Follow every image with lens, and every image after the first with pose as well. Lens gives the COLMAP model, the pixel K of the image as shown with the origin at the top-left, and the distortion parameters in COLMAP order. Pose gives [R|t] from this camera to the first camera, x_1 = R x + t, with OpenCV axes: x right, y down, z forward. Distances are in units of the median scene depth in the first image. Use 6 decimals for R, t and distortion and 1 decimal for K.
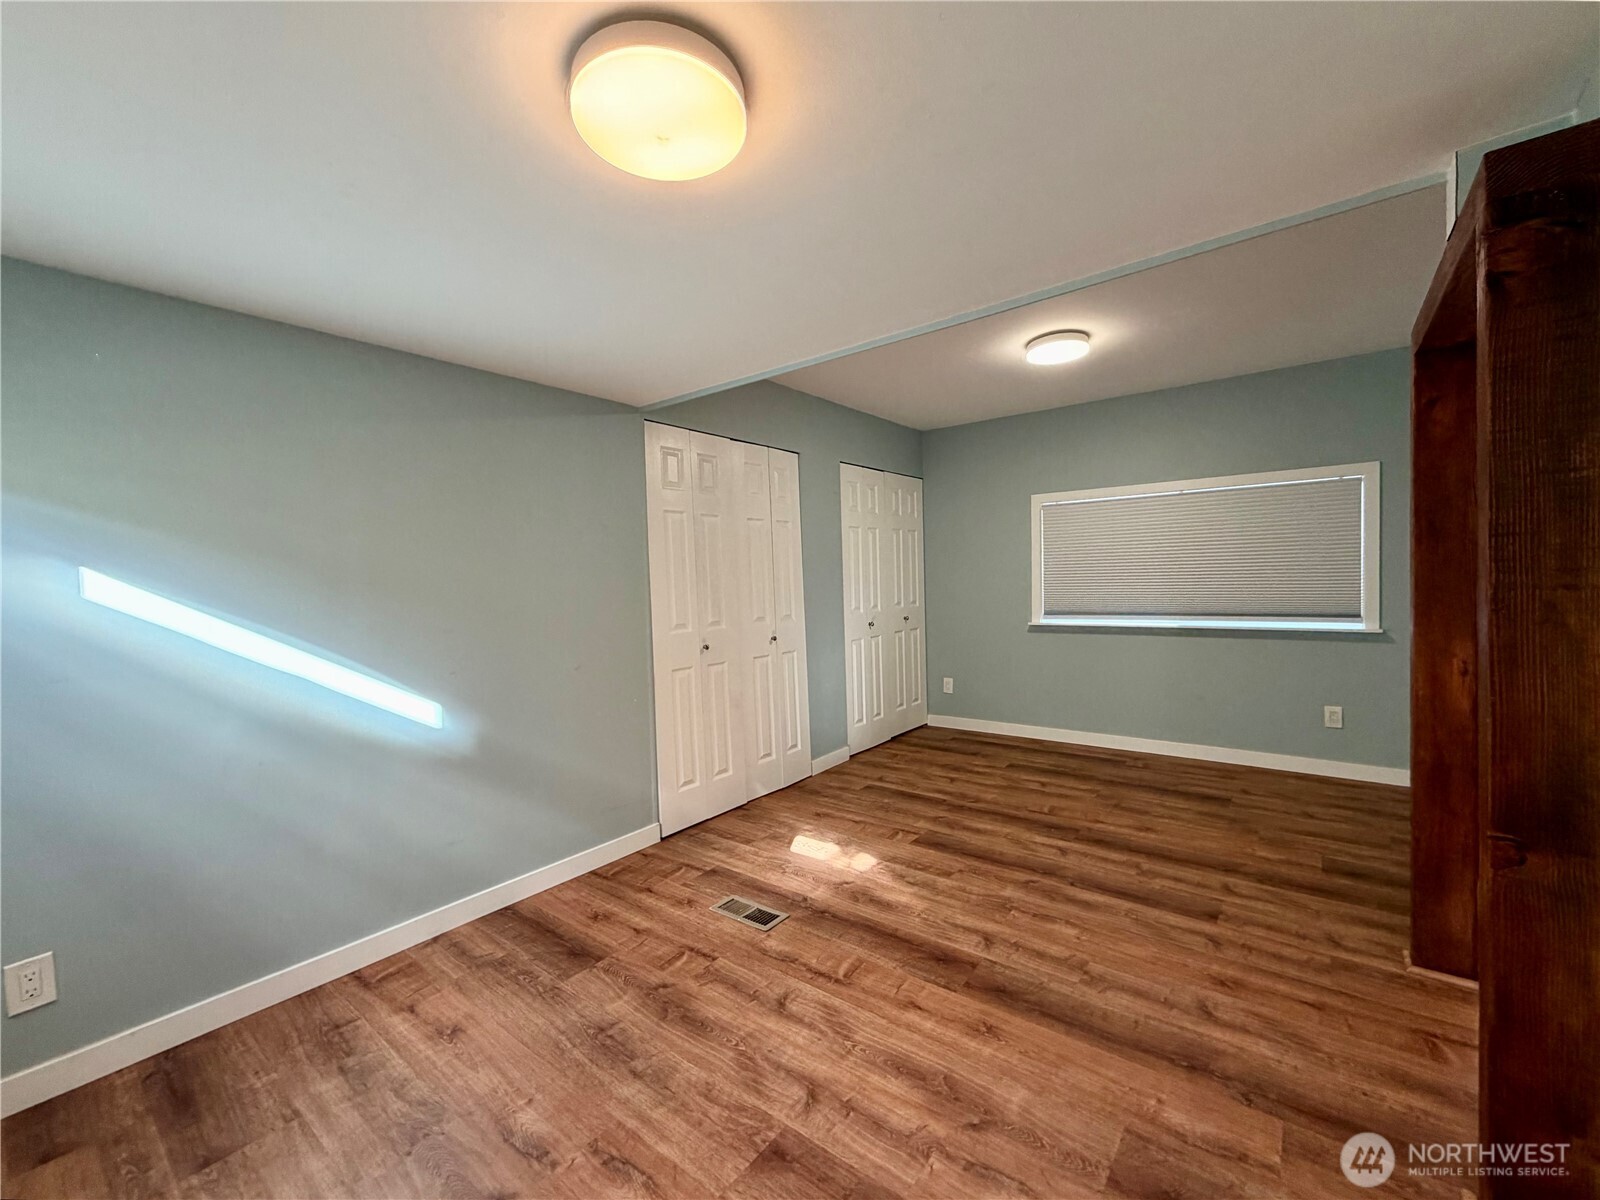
lens RADIAL K [[654.7, 0, 800.0], [0, 654.7, 600.0], [0, 0, 1]] dist [-0.000052, -0.000230]
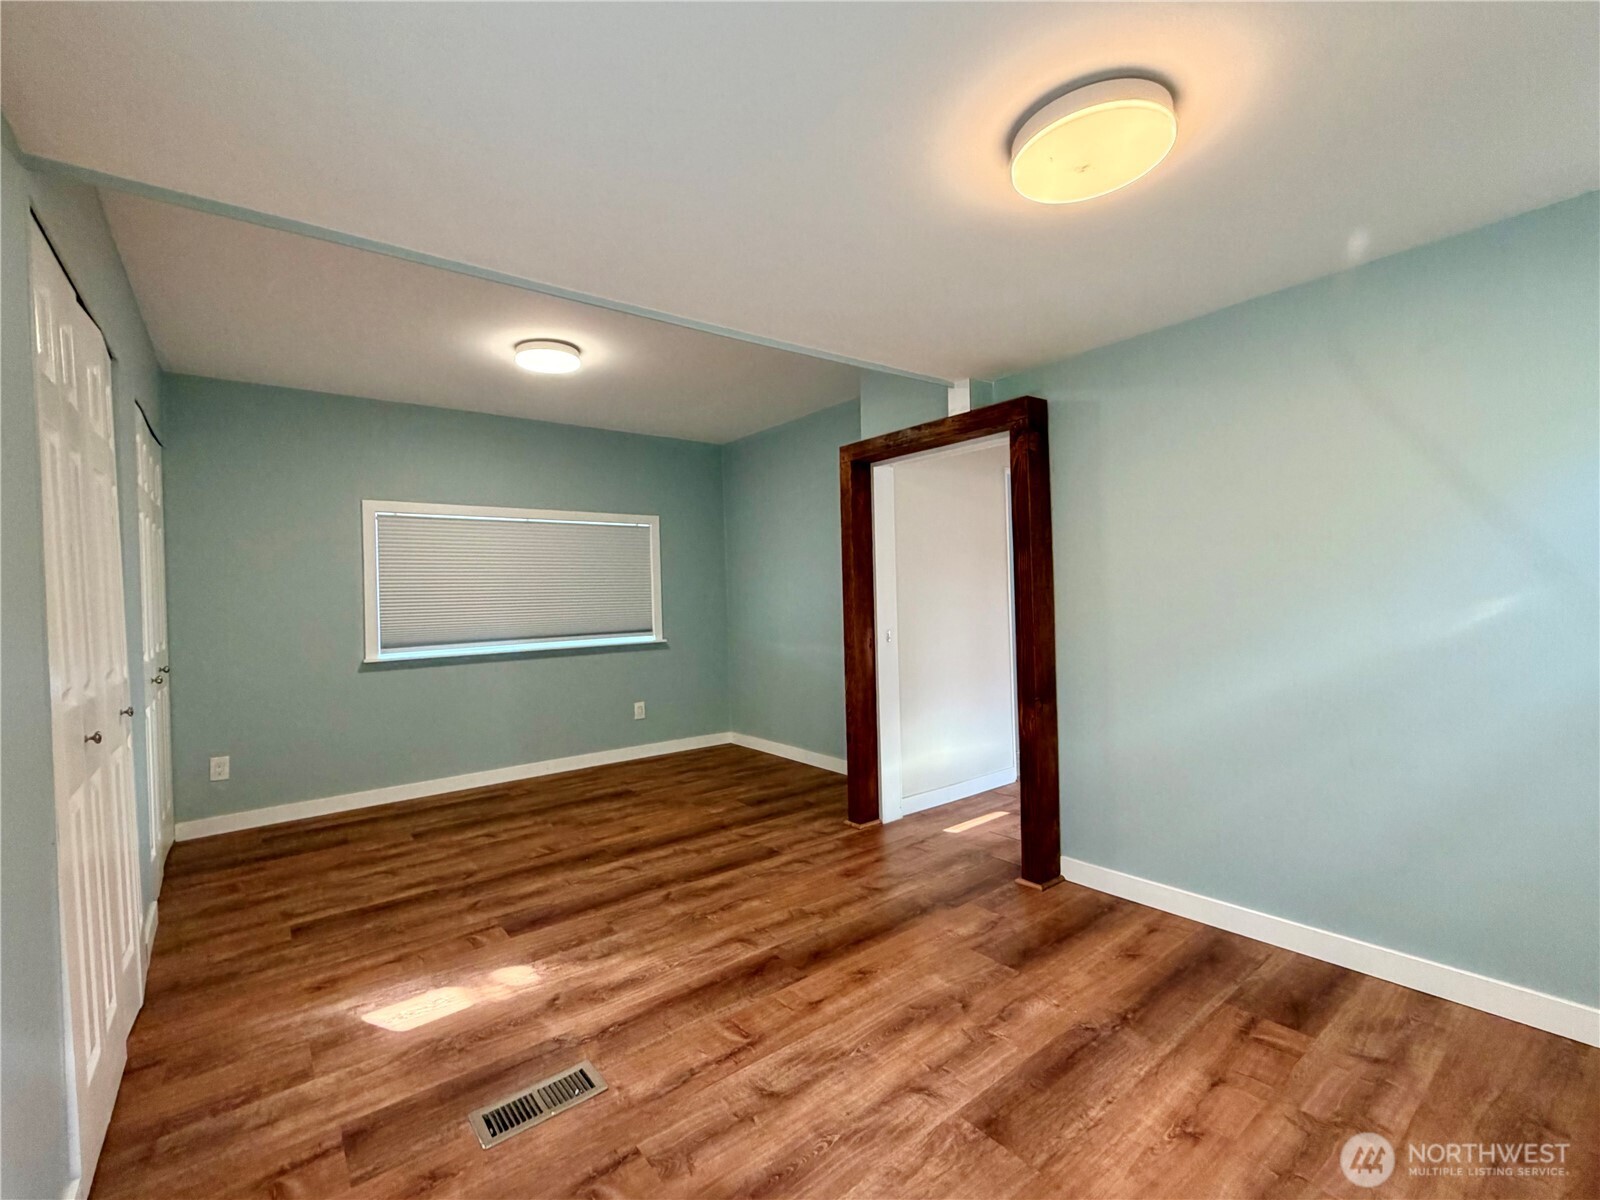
lens RADIAL K [[699.7, 0, 797.2], [0, 699.7, 599.2], [0, 0, 1]] dist [-0.001321, 0.000721]
pose [[0.241194, 0.012327, 0.970399, -0.587626], [0.049363, 0.998469, -0.024952, 0.013950], [-0.969221, 0.053920, 0.240216, 0.484394]]
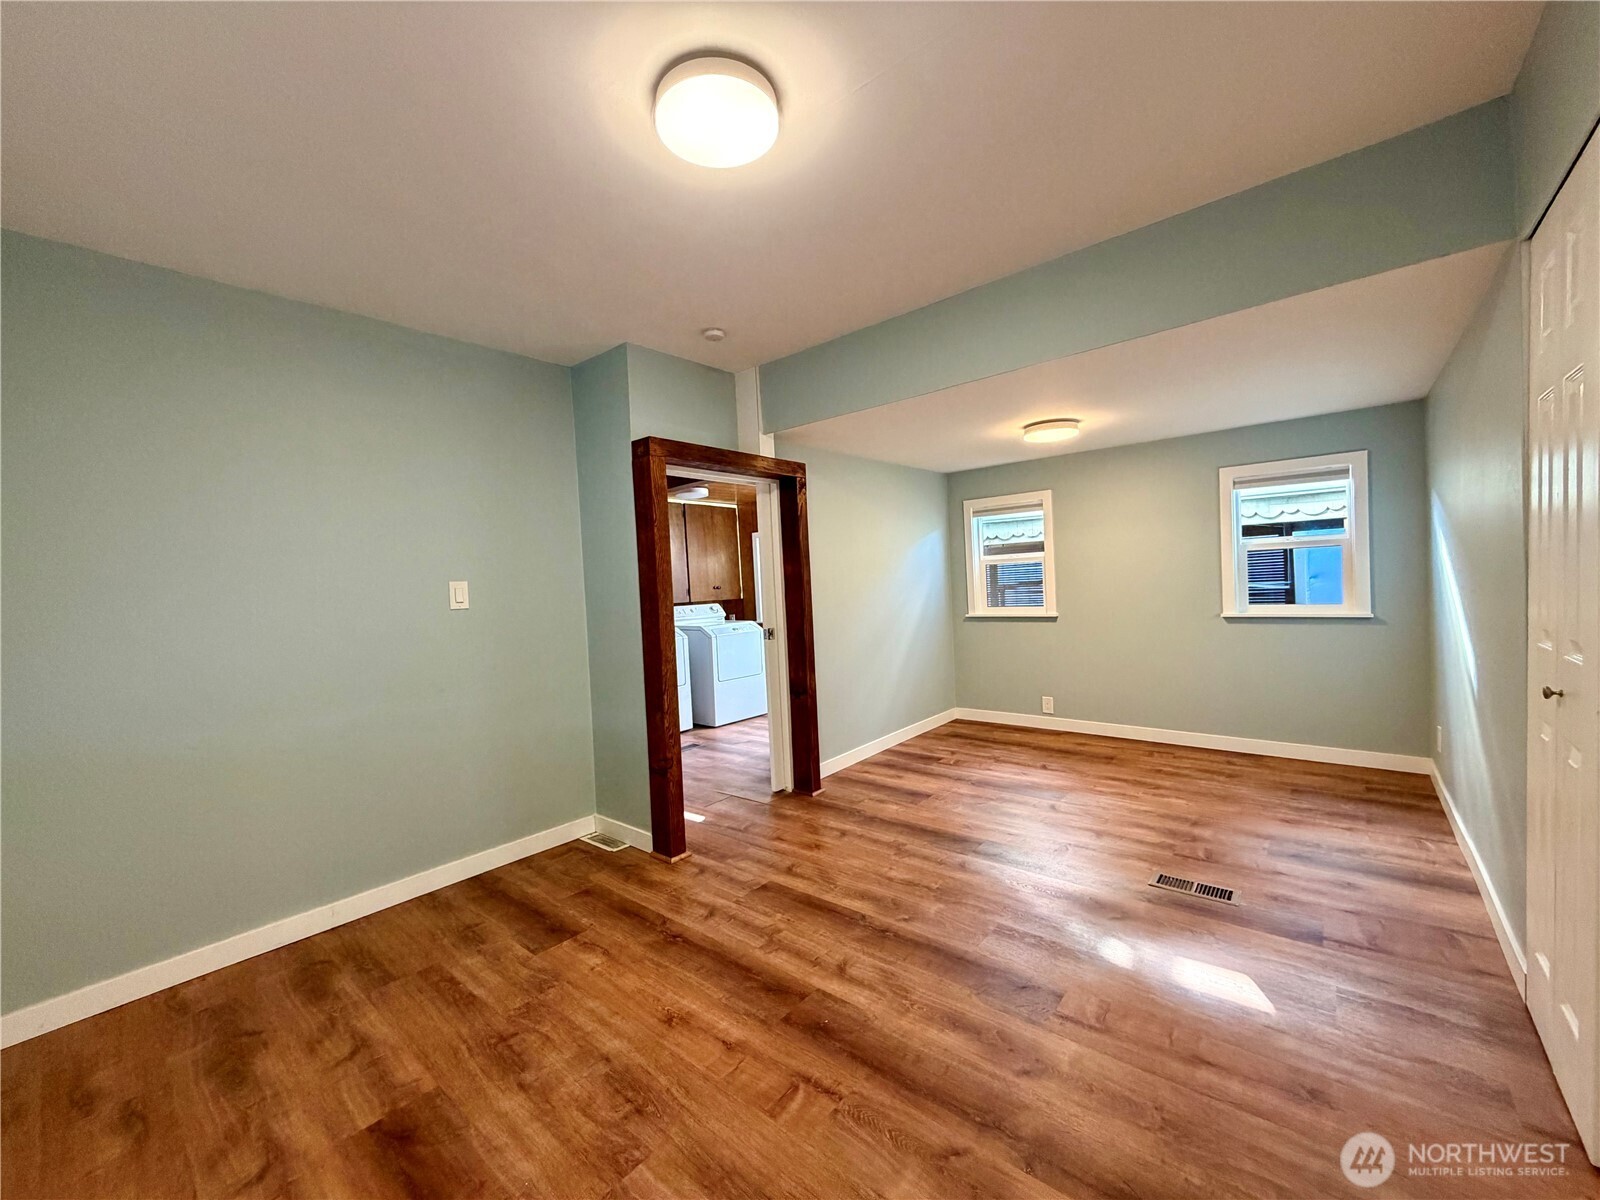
lens RADIAL K [[636.9, 0, 796.5], [0, 636.9, 598.7], [0, 0, 1]] dist [0.000795, -0.000204]
pose [[-0.996004, 0.076439, 0.046187, 0.394299], [0.078659, 0.995729, 0.048341, -0.059883], [-0.042295, 0.051781, -0.997762, 1.708375]]
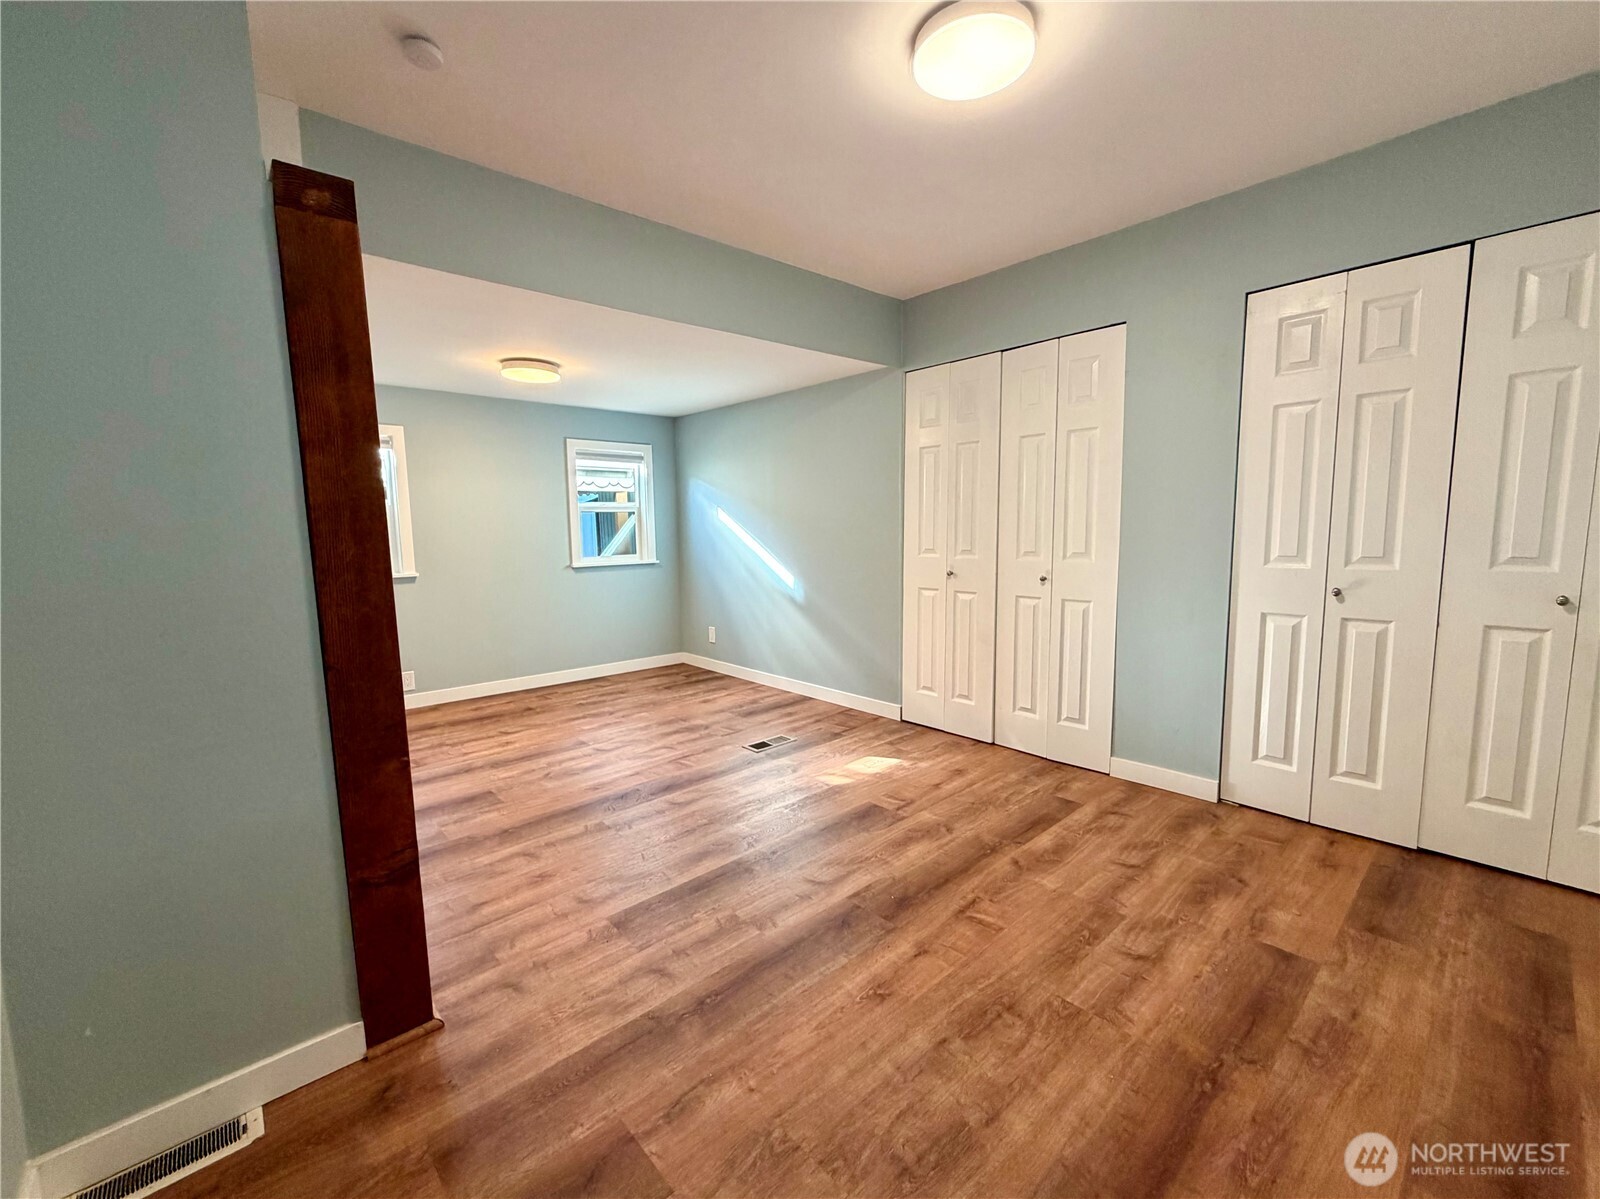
lens RADIAL K [[662.9, 0, 795.3], [0, 662.9, 594.8], [0, 0, 1]] dist [-0.000067, -0.000002]
pose [[-0.174145, 0.140477, -0.974648, 1.122166], [-0.002956, 0.989693, 0.143174, -0.055159], [0.984715, 0.027814, -0.171935, 1.113422]]
